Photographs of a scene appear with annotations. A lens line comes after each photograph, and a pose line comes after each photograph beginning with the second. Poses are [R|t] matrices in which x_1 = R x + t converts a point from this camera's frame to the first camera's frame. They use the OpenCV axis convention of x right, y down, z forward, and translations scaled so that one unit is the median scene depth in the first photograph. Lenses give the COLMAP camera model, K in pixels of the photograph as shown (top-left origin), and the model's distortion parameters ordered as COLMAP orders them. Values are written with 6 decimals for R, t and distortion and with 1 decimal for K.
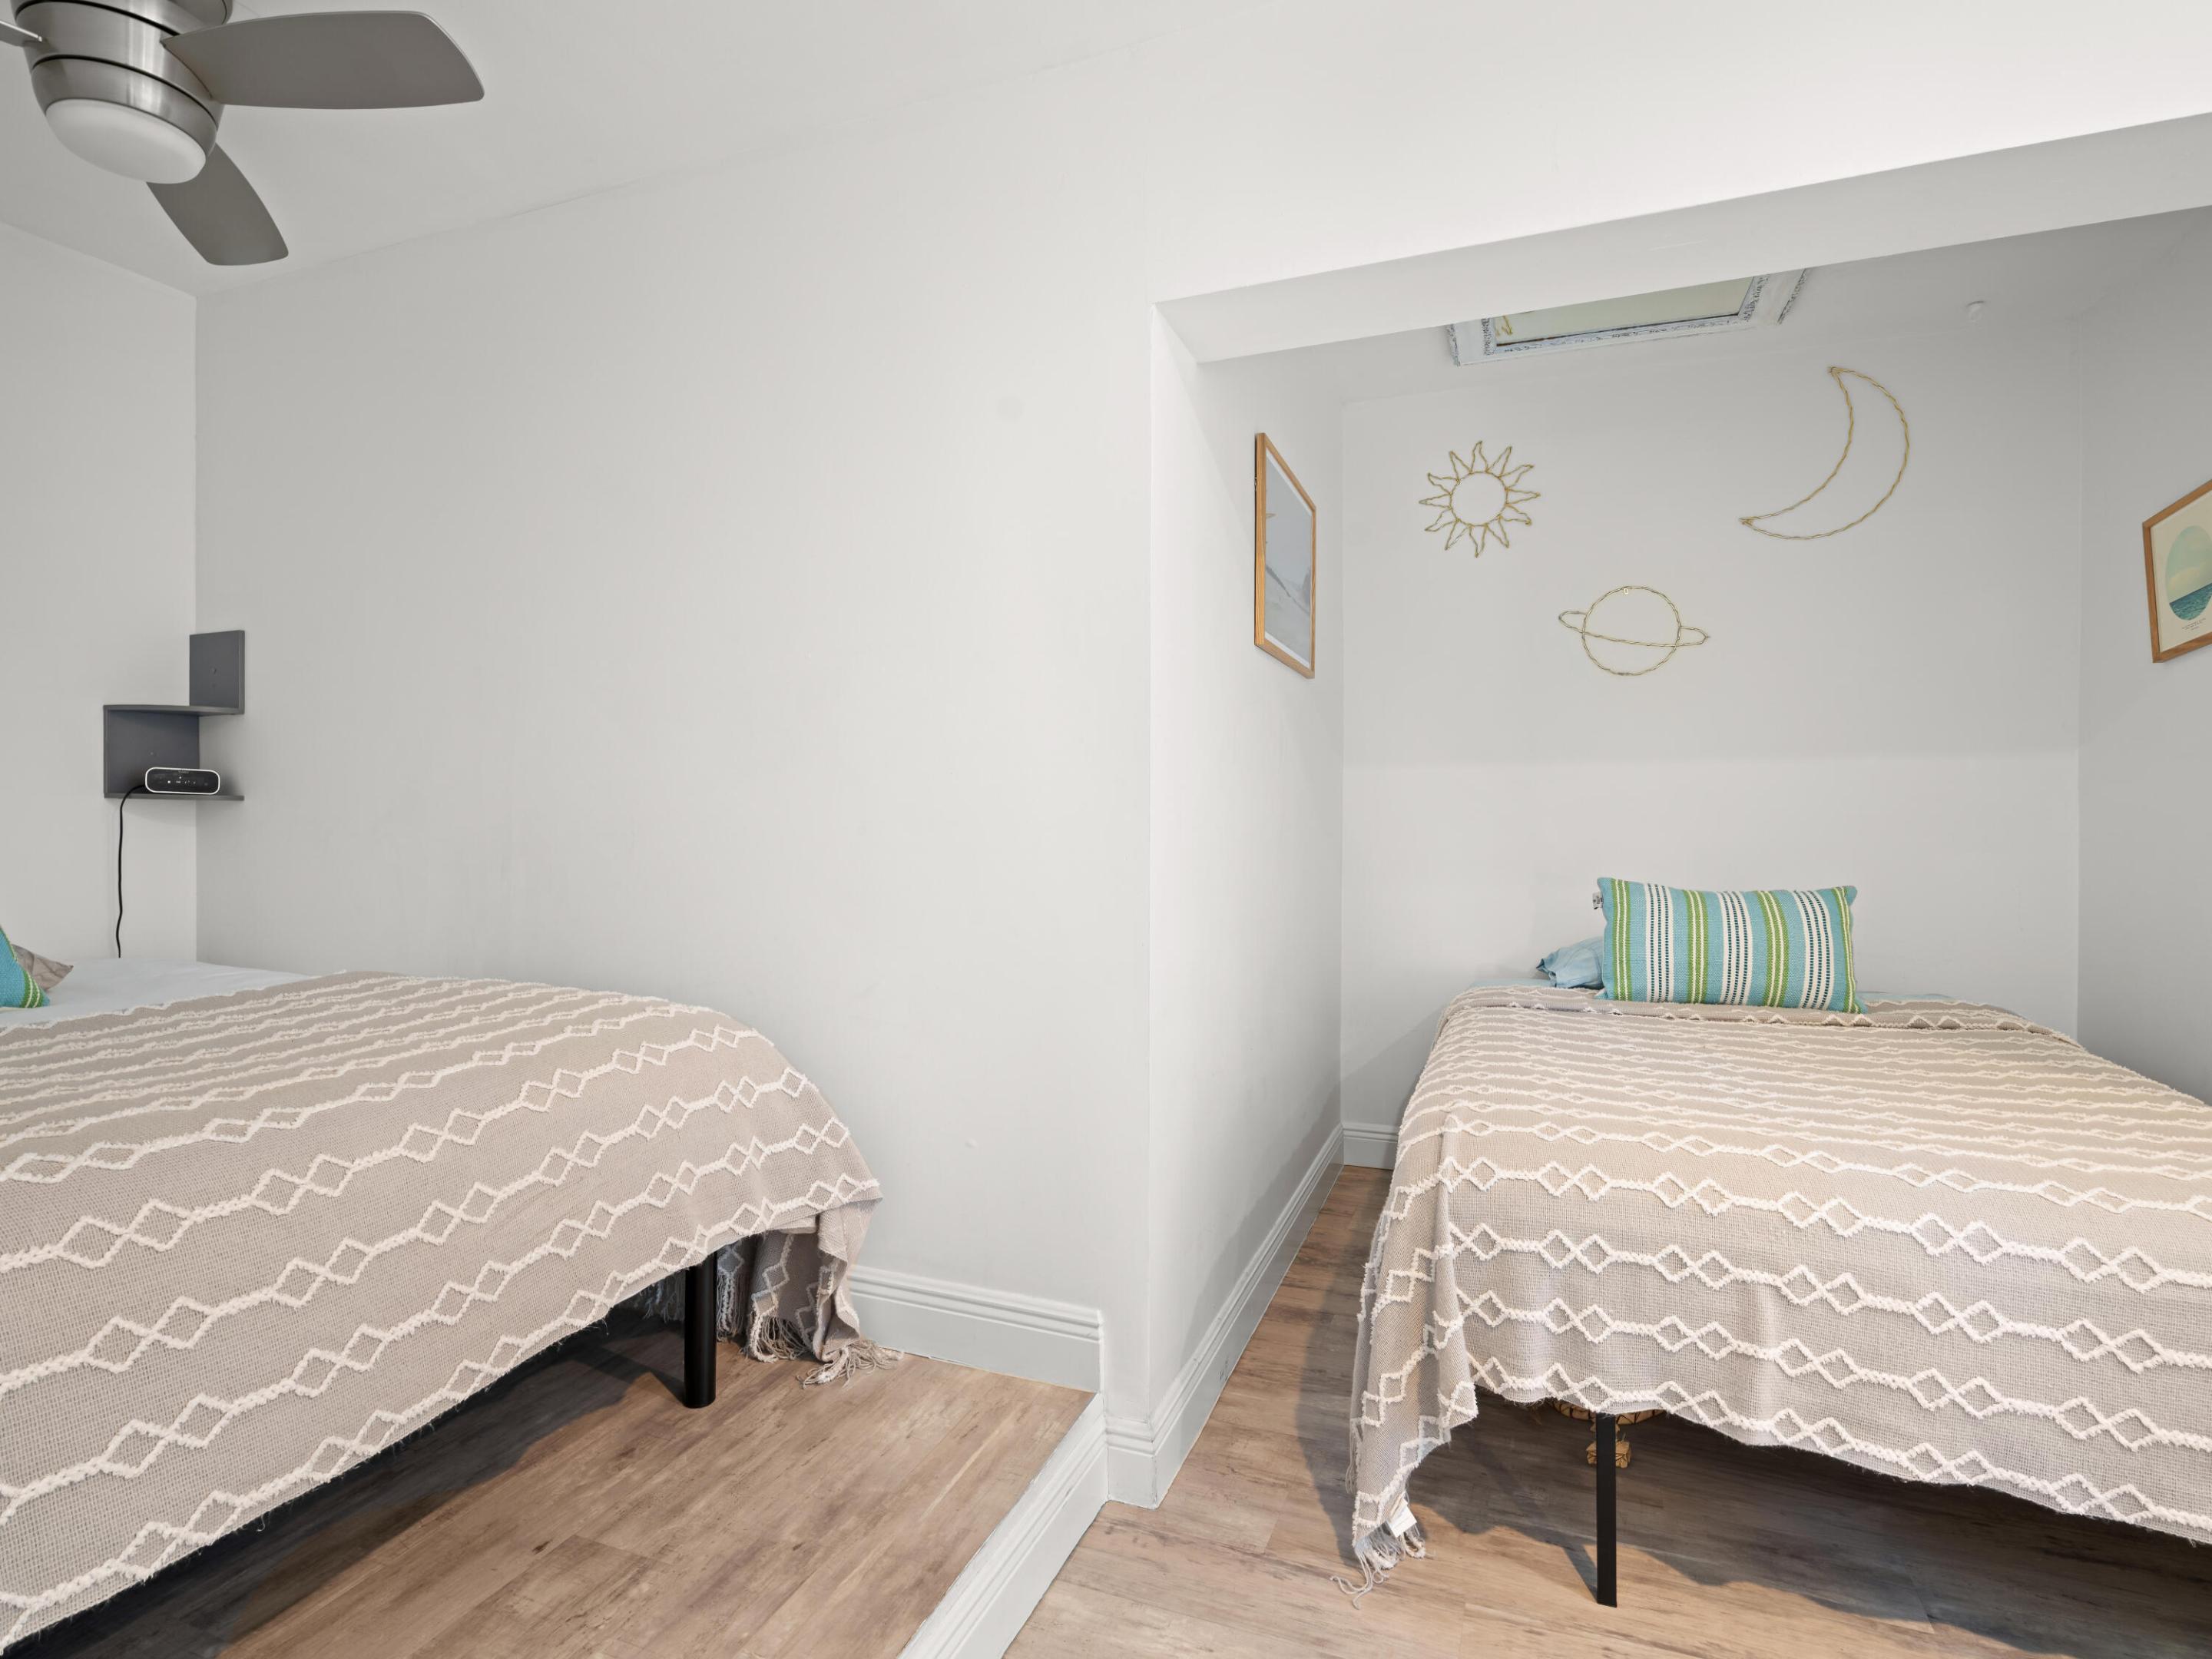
lens RADIAL K [[1113.7, 0, 1088.8], [0, 1113.7, 829.0], [0, 0, 1]] dist [-0.007937, 0.002055]
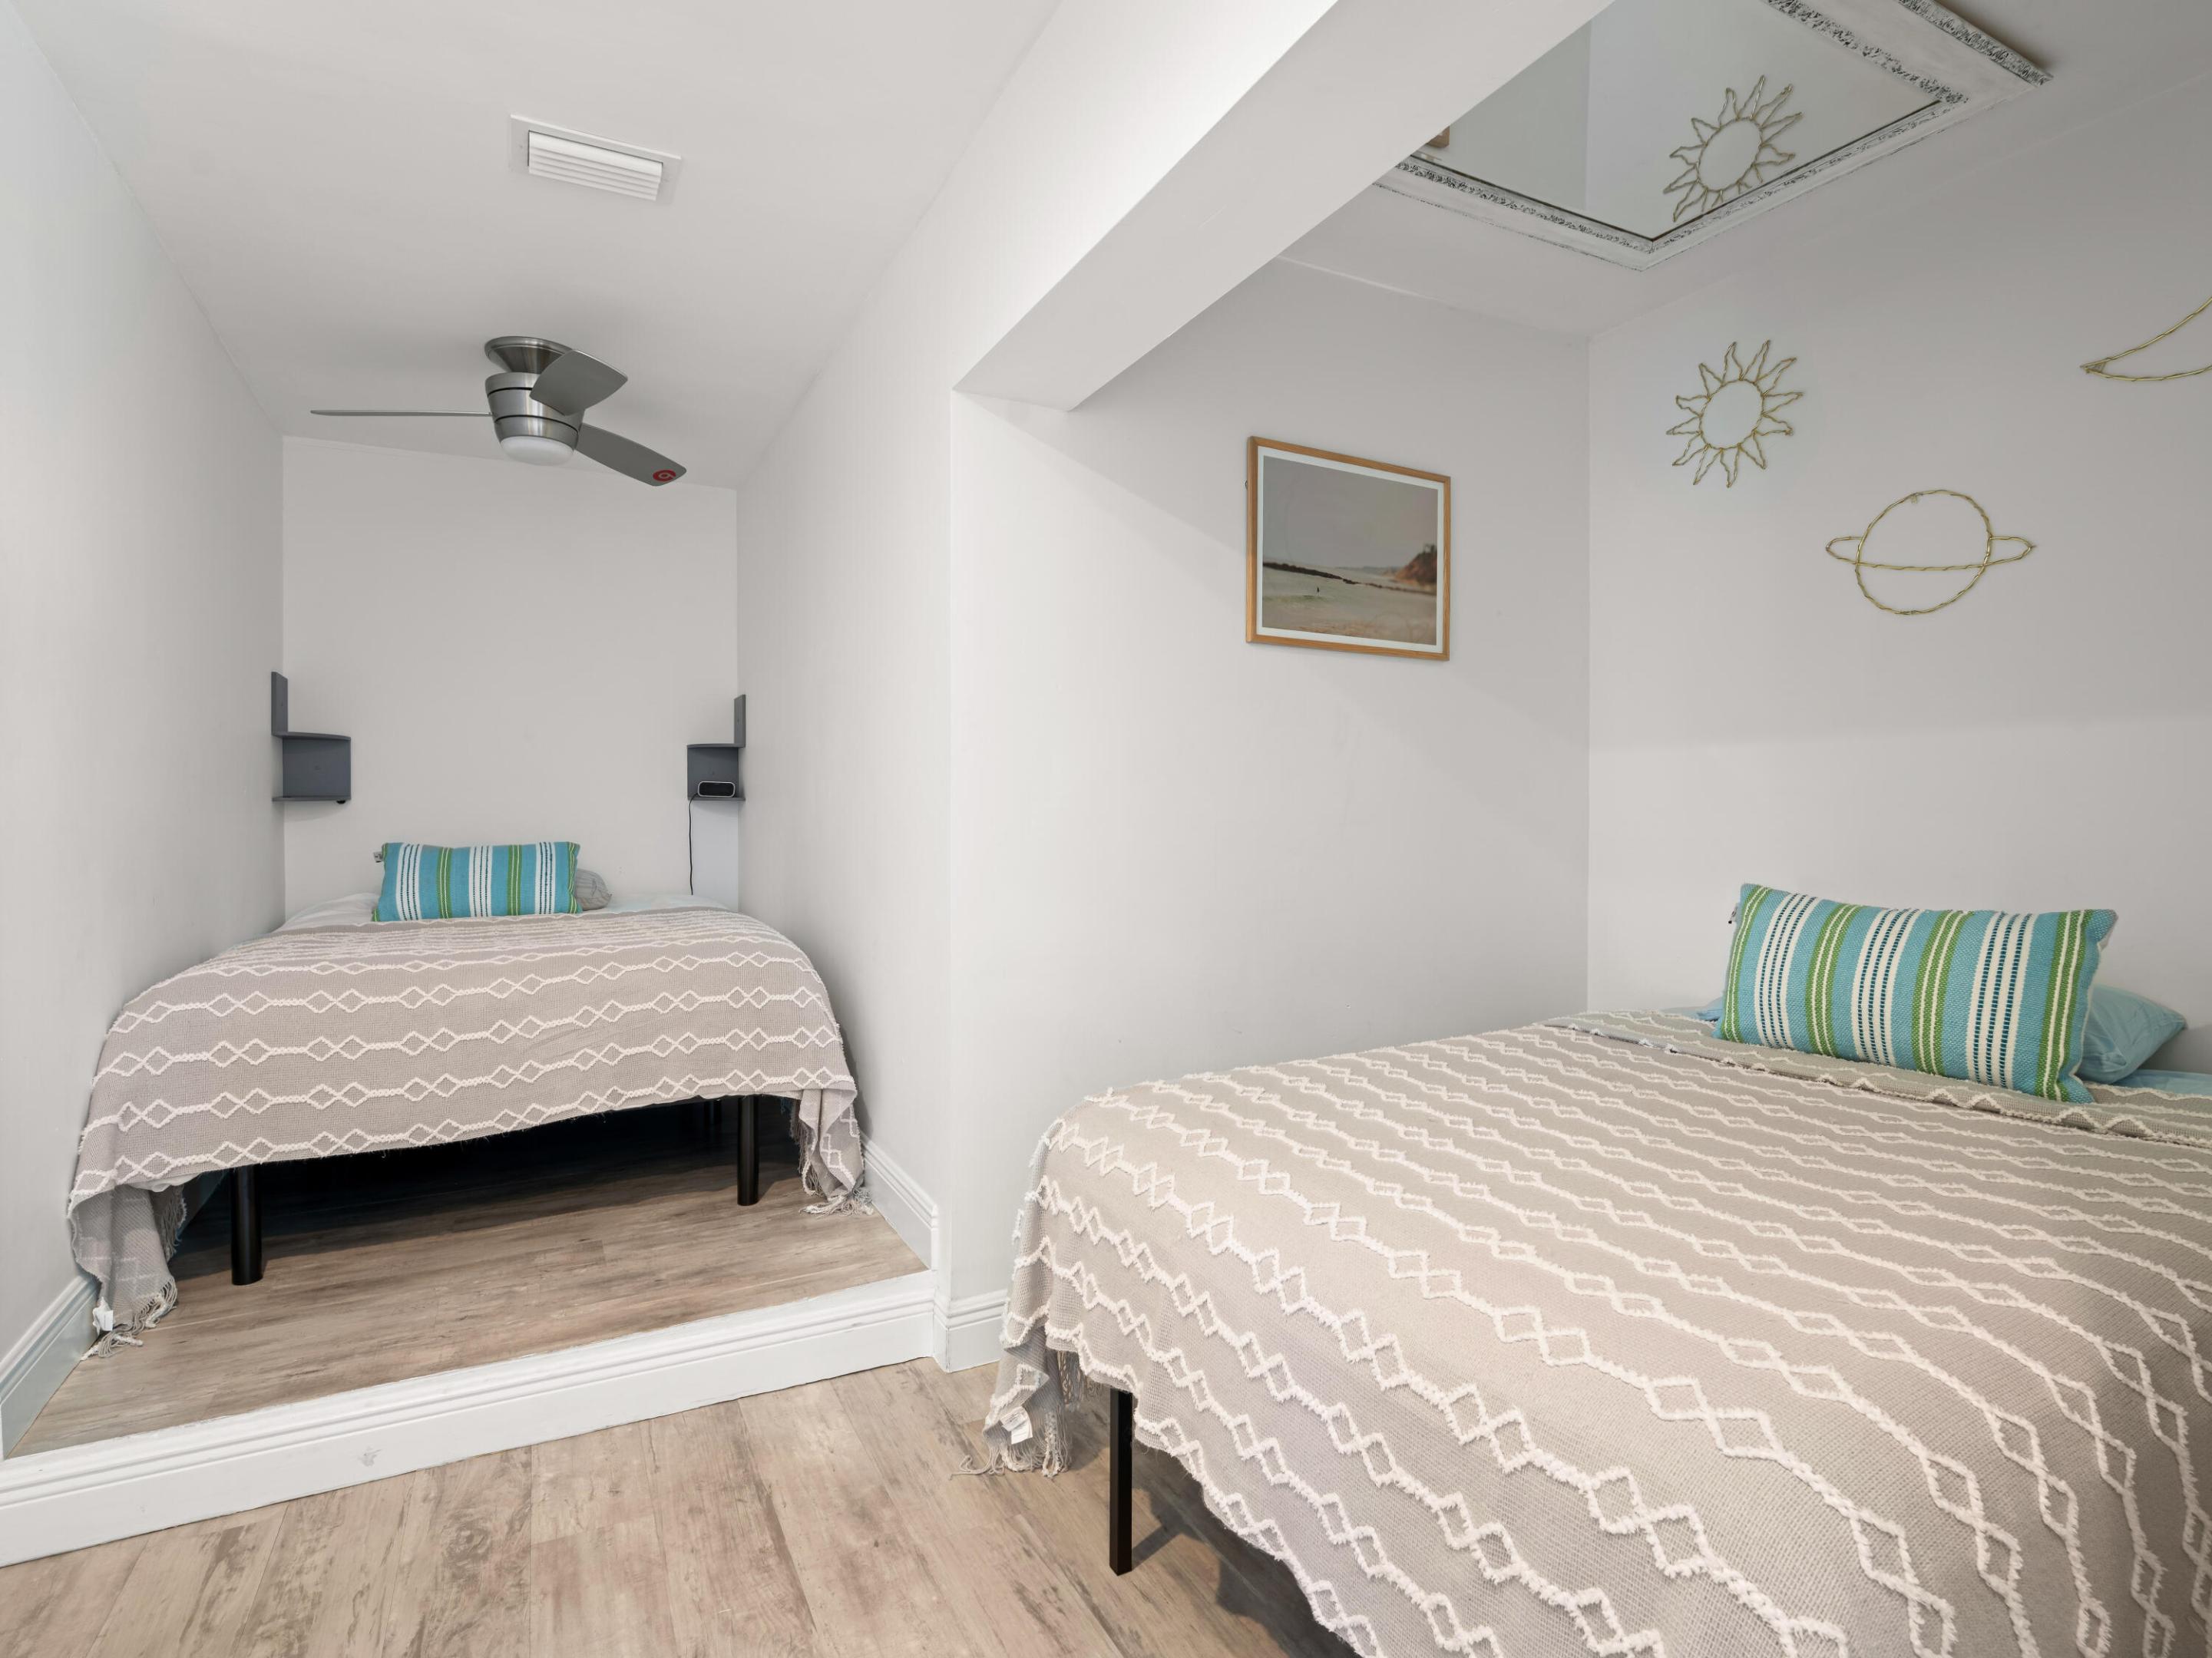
lens RADIAL K [[1113.6, 0, 1110.0], [0, 1113.6, 809.9], [0, 0, 1]] dist [-0.007937, 0.002055]
pose [[0.763841, -0.002256, -0.645400, 1.048725], [-0.002787, 0.999973, -0.006794, -0.003941], [0.645398, 0.006989, 0.763814, 0.183476]]
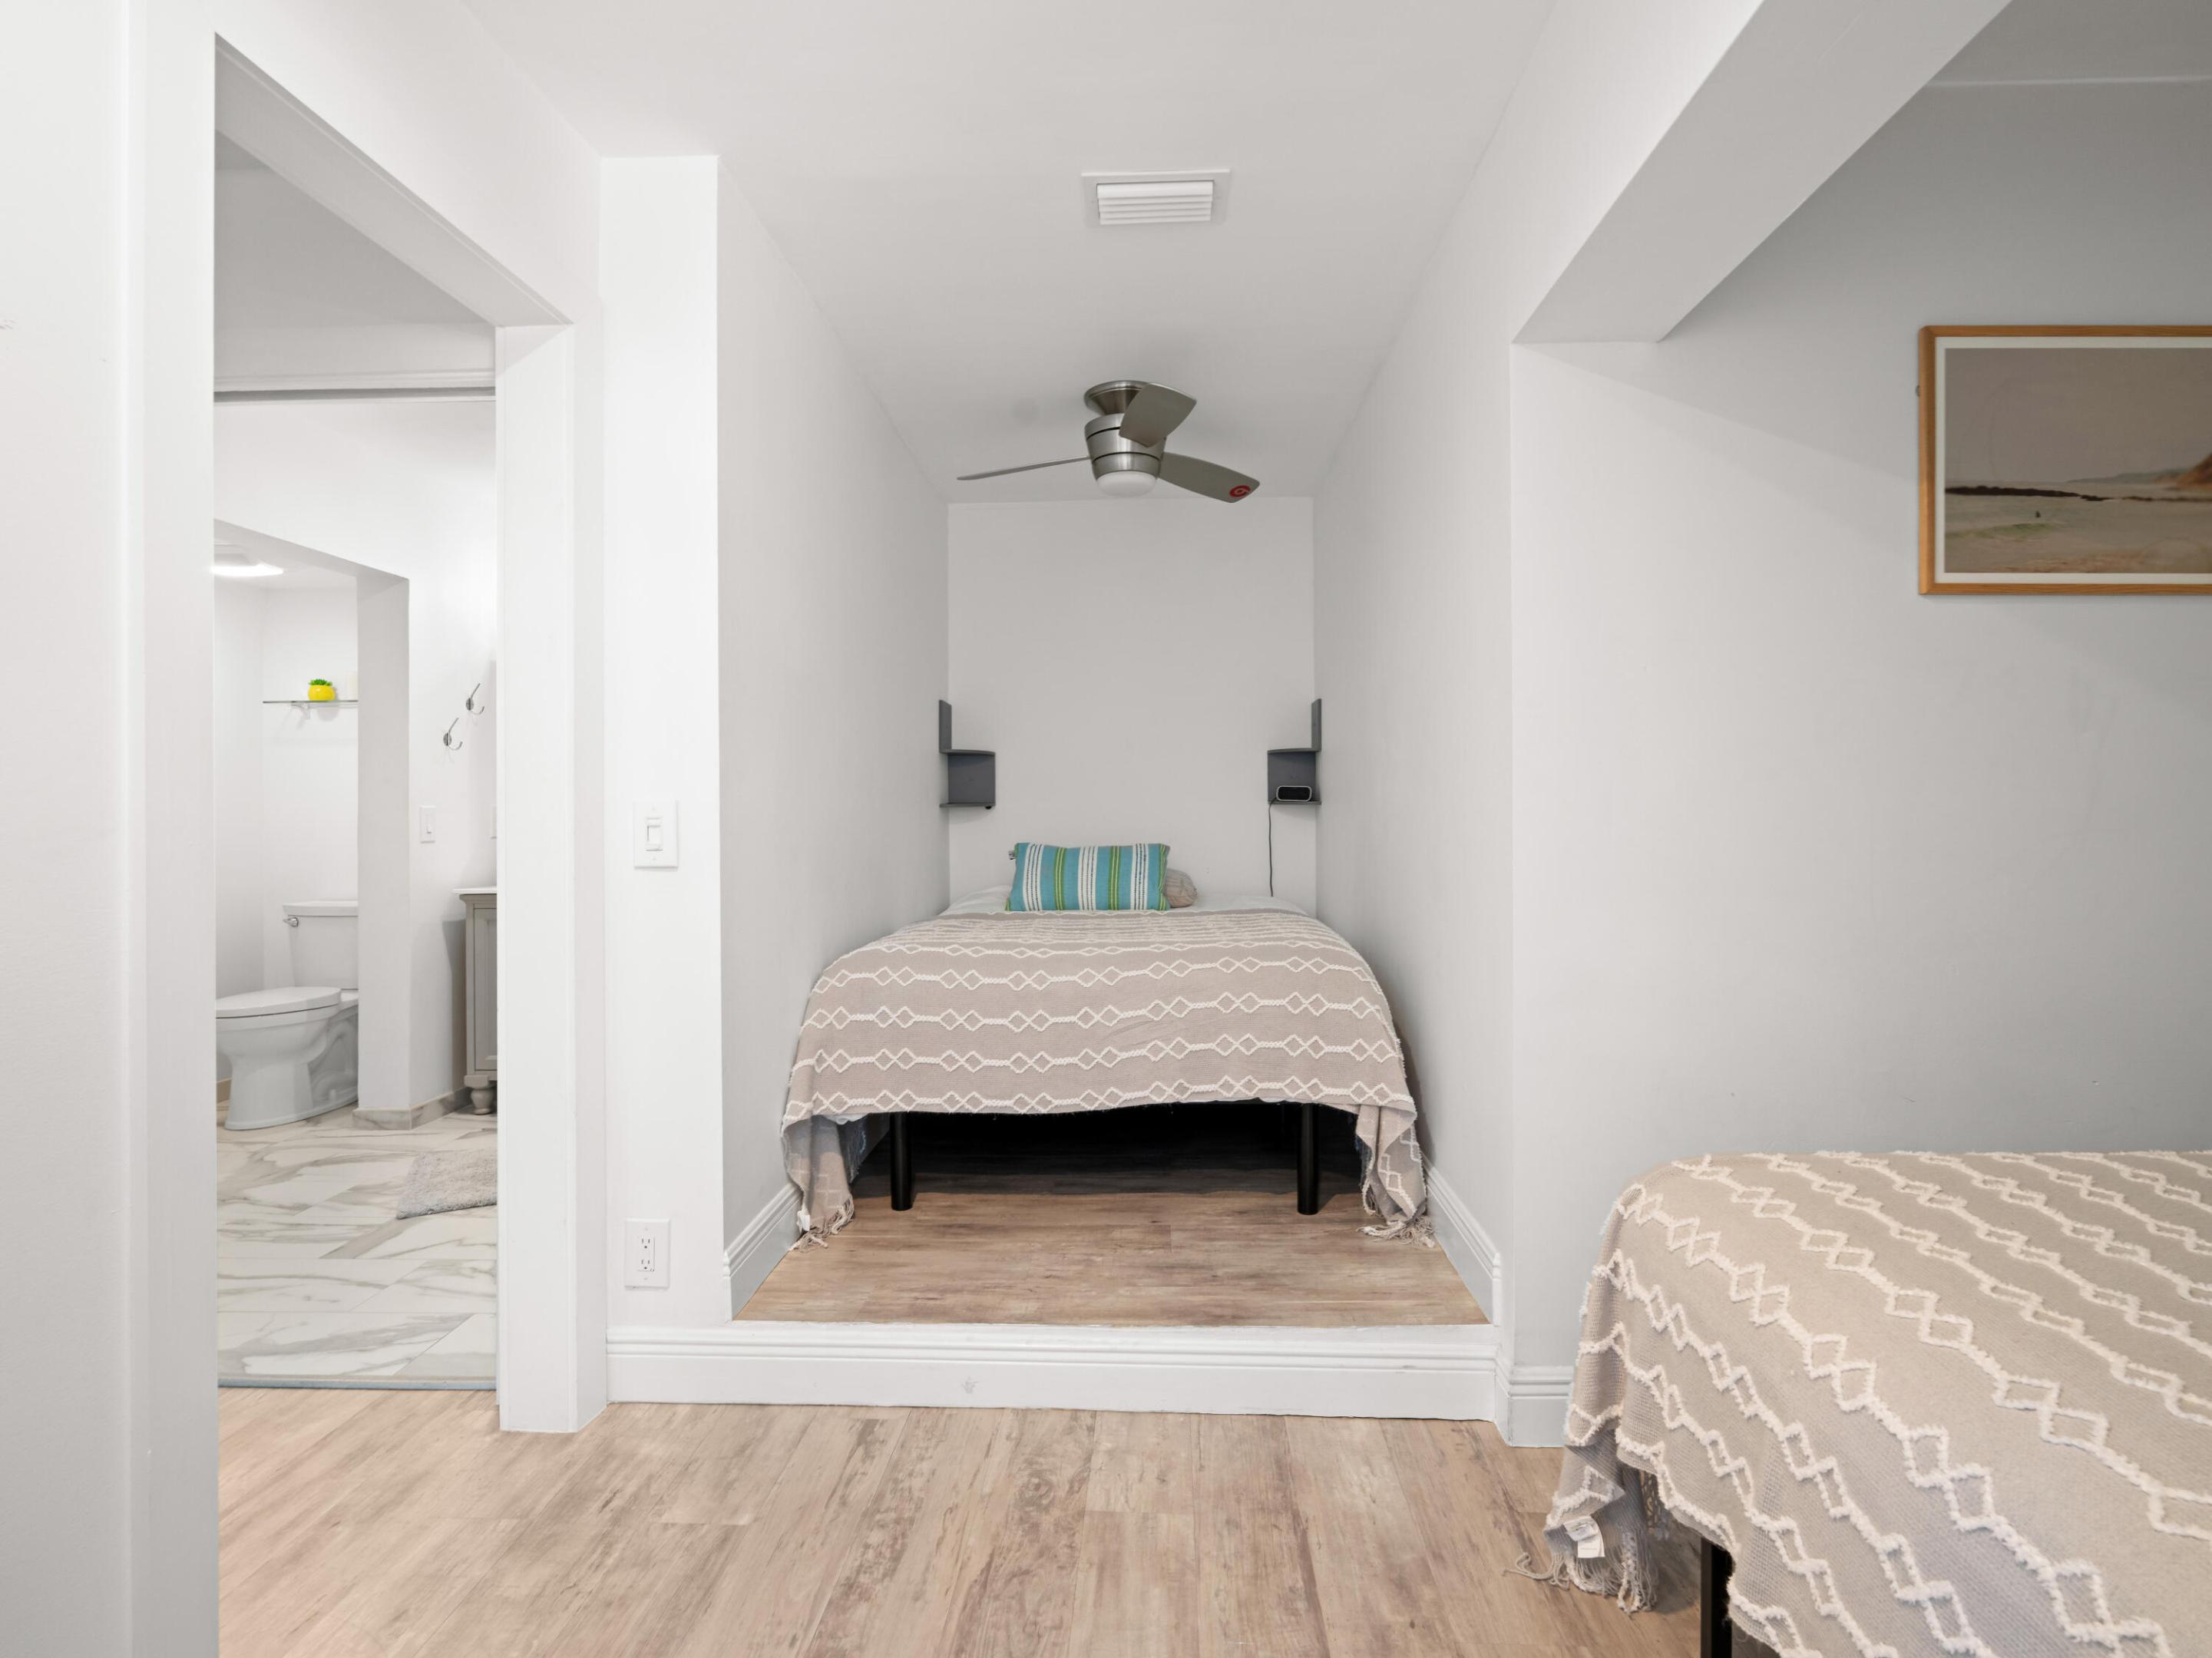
lens RADIAL K [[1113.6, 0, 1124.3], [0, 1113.6, 807.6], [0, 0, 1]] dist [-0.007937, 0.002055]
pose [[0.344945, -0.008522, -0.938584, 1.014382], [-0.003525, 0.999940, -0.010374, -0.004562], [0.938616, 0.006887, 0.344895, 0.279652]]
